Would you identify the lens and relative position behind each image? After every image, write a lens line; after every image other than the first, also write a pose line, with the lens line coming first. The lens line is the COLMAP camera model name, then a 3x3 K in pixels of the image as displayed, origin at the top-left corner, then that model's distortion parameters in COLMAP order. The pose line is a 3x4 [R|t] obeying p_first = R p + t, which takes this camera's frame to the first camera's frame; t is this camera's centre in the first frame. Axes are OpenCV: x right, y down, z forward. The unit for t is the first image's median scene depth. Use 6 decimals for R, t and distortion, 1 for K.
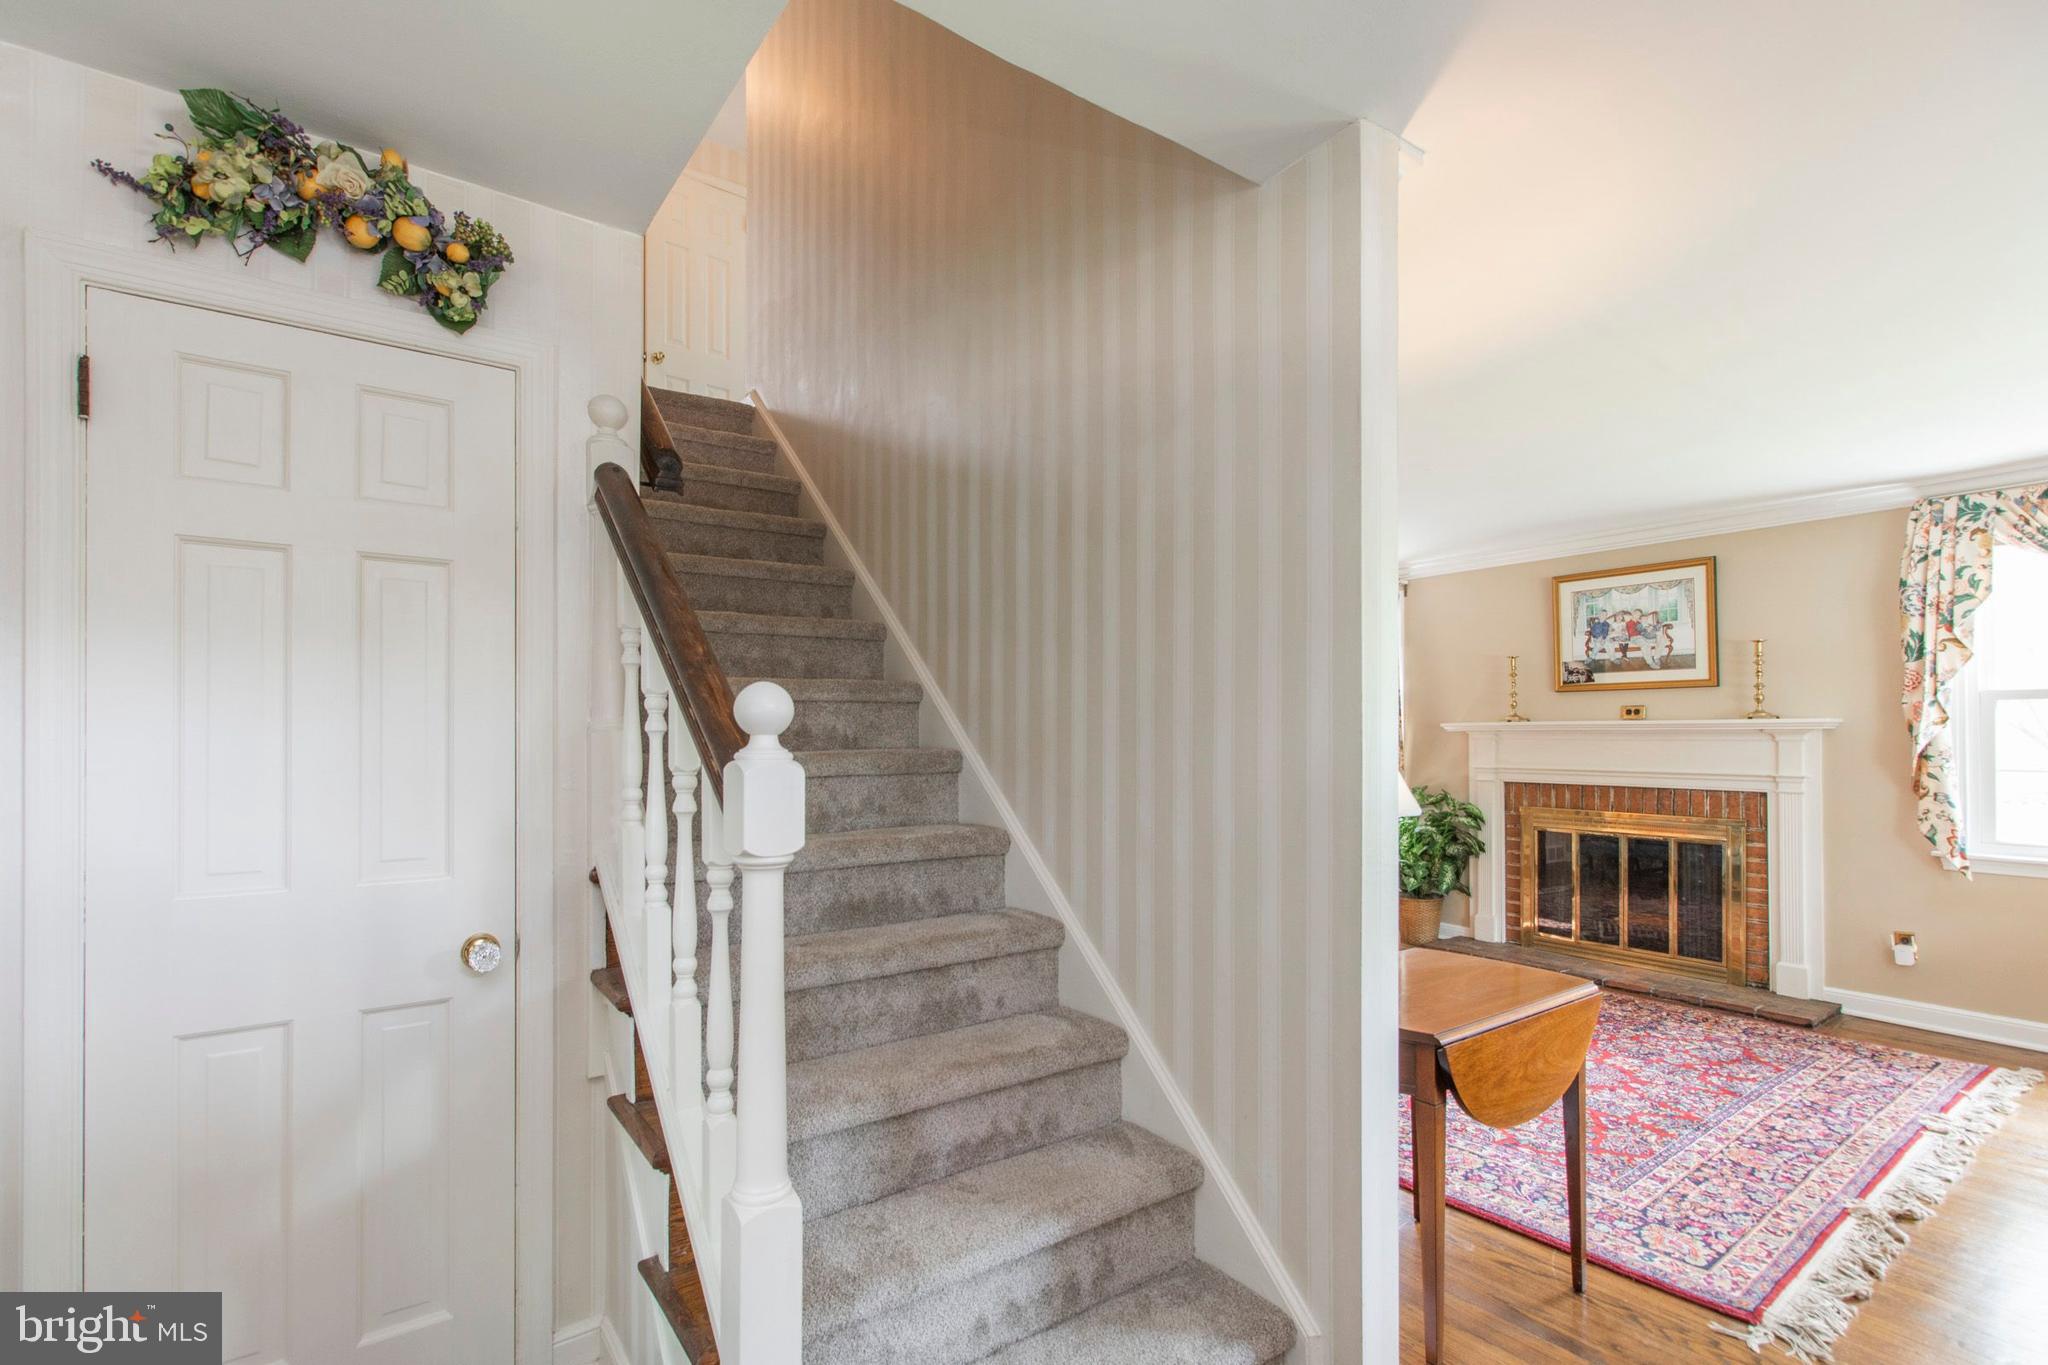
lens RADIAL K [[939.1, 0, 1025.7], [0, 939.1, 726.0], [0, 0, 1]] dist [-0.001988, -0.000208]
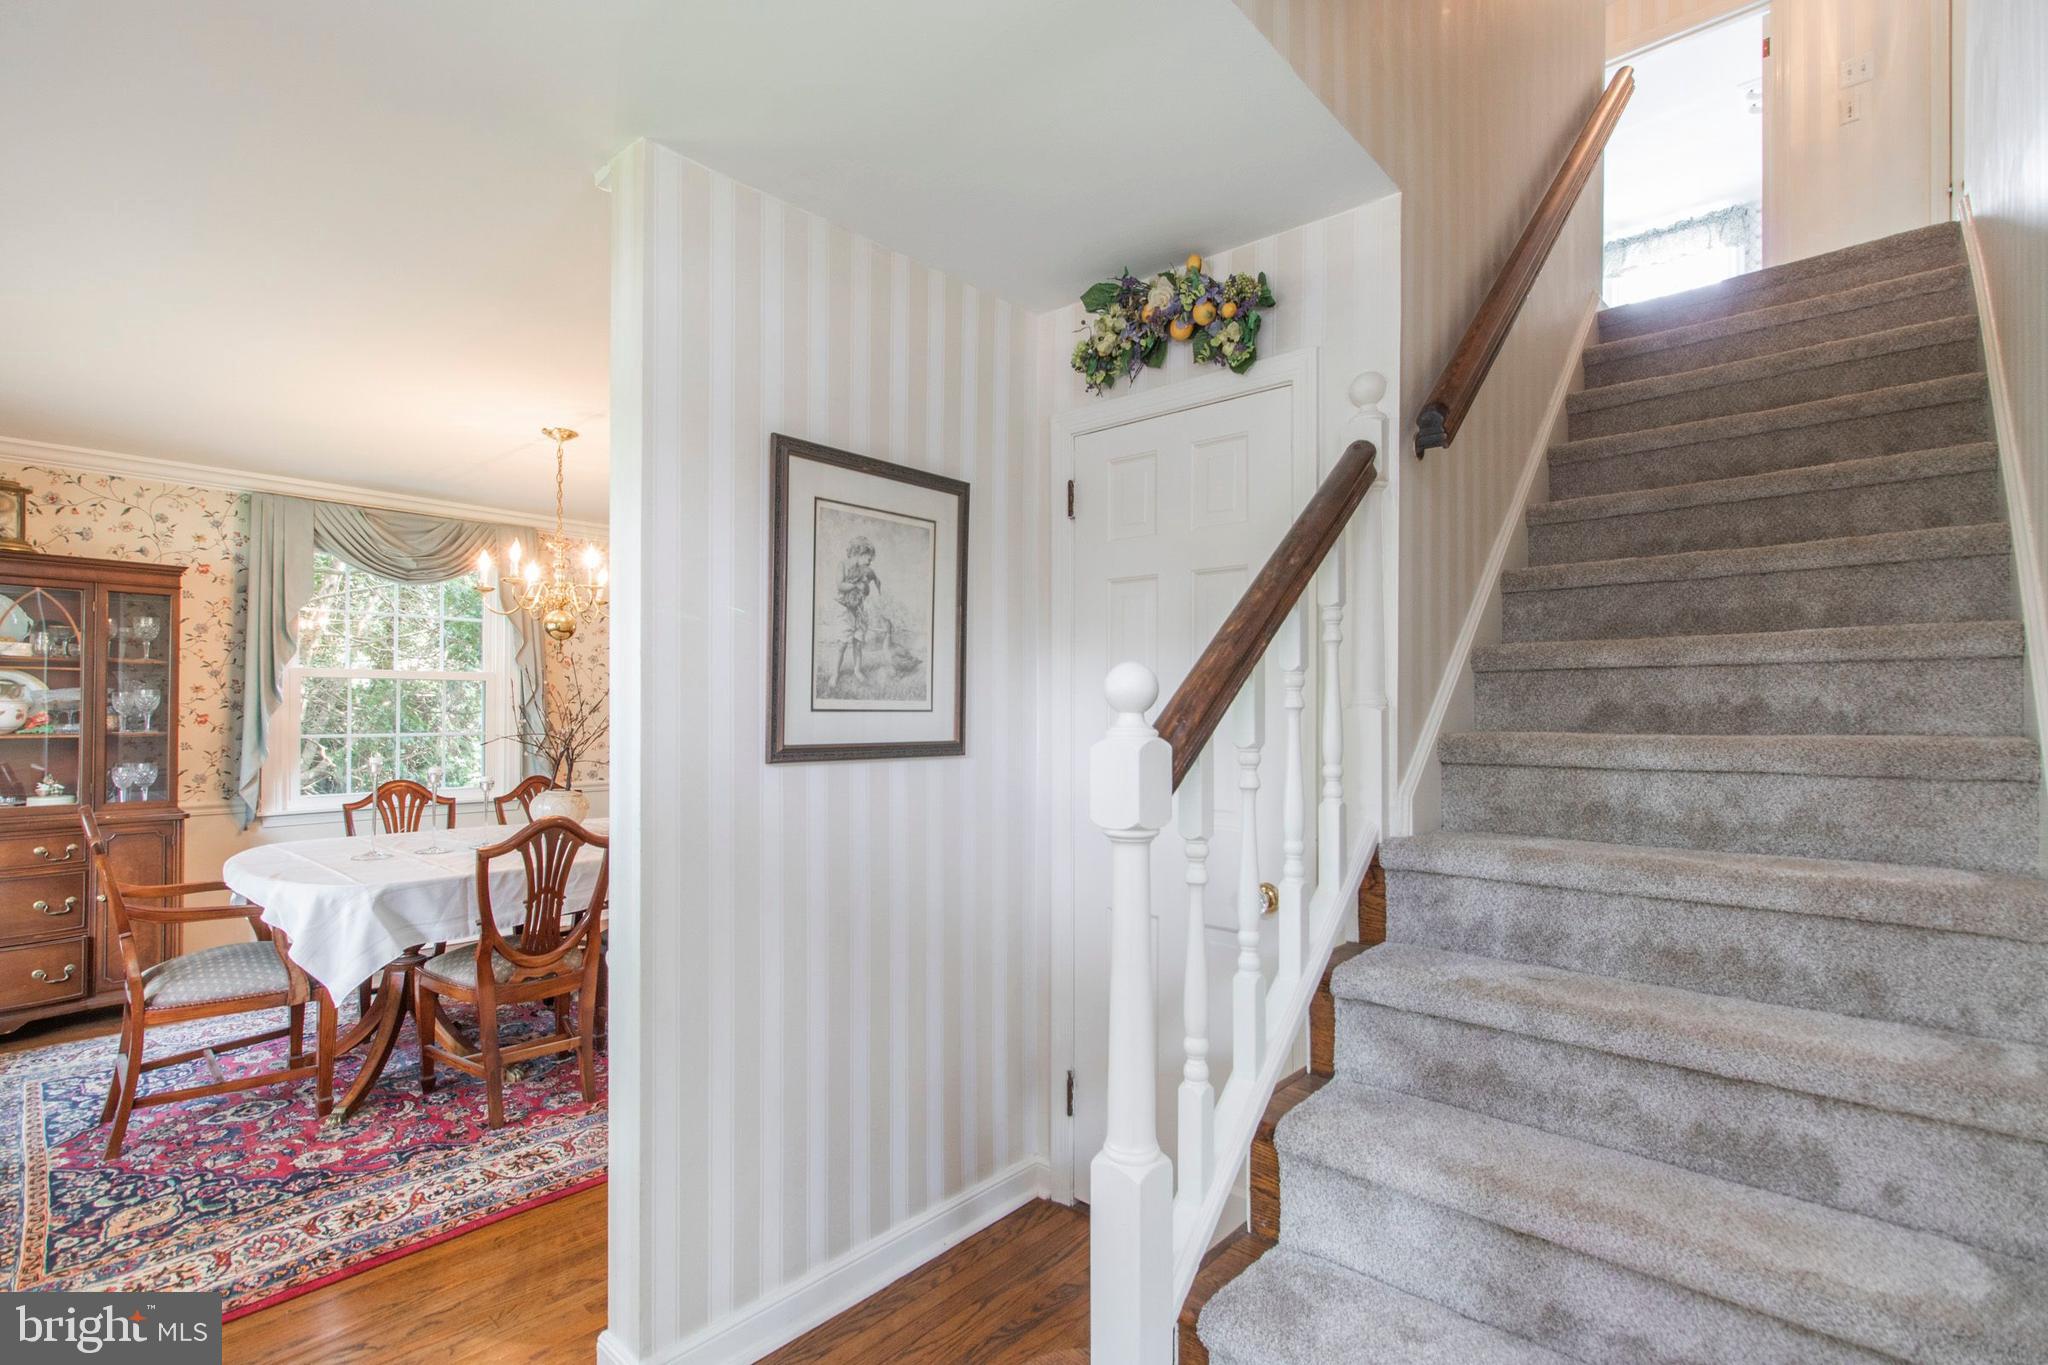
lens RADIAL K [[966.9, 0, 1024.0], [0, 966.9, 682.5], [0, 0, 1]] dist [0.000872, -0.000013]
pose [[0.213798, -0.025532, -0.976544, 0.482744], [0.004252, 0.999673, -0.025206, 0.004639], [0.976869, 0.001237, 0.213837, 0.422207]]
